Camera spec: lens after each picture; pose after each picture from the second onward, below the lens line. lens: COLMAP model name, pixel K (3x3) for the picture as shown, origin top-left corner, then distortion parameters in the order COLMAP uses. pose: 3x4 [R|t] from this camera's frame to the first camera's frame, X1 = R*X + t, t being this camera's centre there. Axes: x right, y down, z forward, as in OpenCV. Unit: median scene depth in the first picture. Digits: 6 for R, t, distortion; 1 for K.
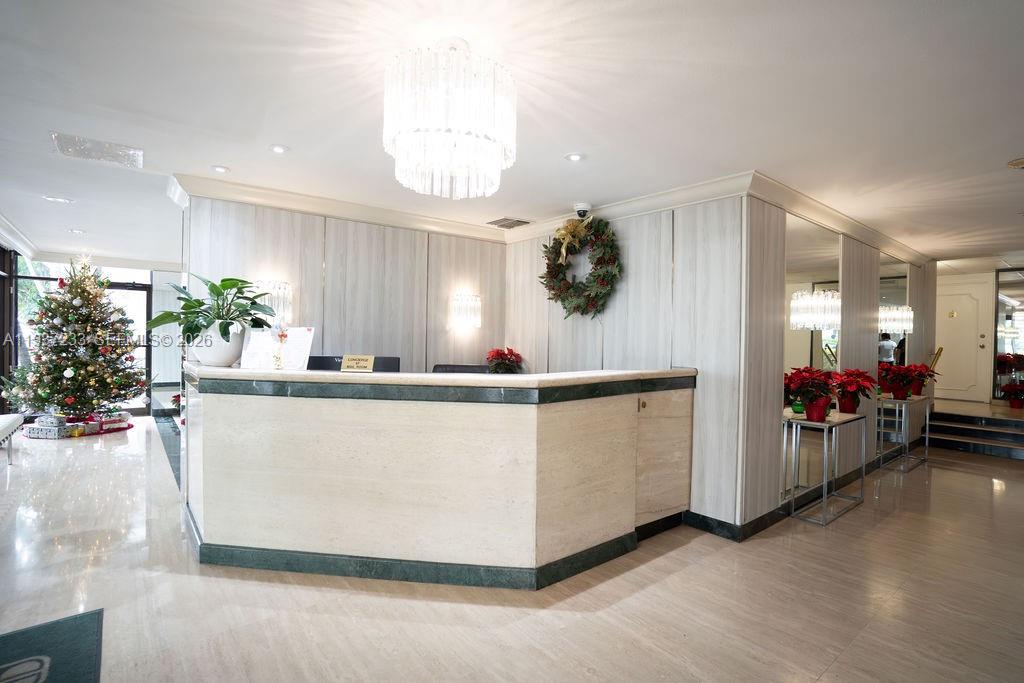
lens RADIAL K [[498.8, 0, 512.0], [0, 498.8, 341.5], [0, 0, 1]] dist [-0.001128, -0.000035]
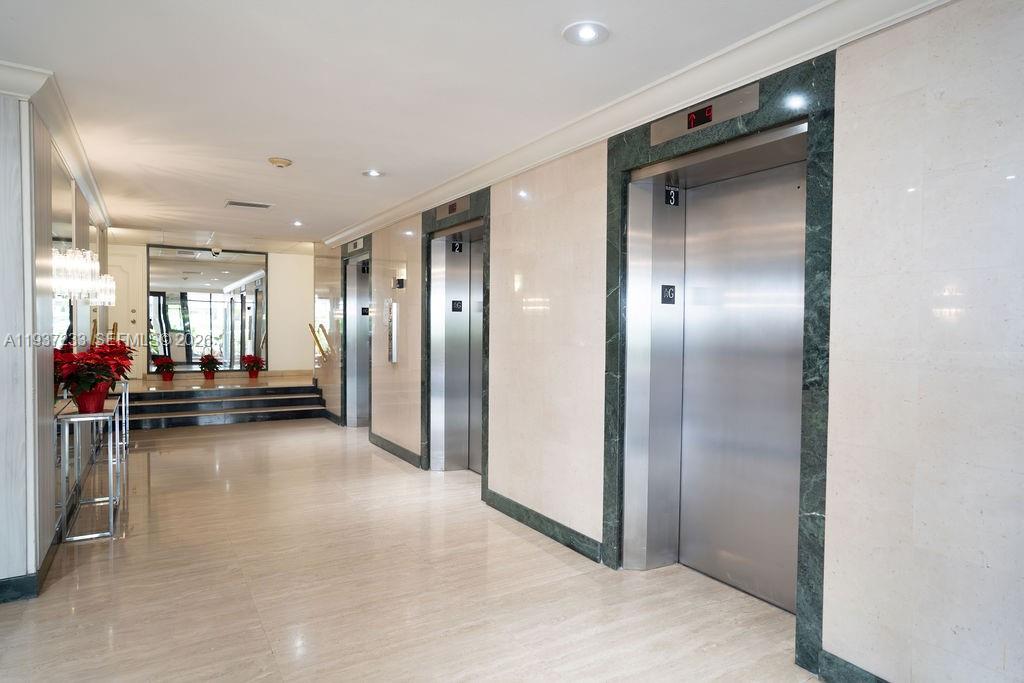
lens RADIAL K [[613.2, 0, 512.0], [0, 613.2, 341.5], [0, 0, 1]] dist [0.000266, -0.000004]
pose [[0.141931, -0.034749, 0.989266, -0.290490], [-0.002771, 0.999366, 0.035501, 0.009159], [-0.989873, -0.007780, 0.141744, 0.208547]]
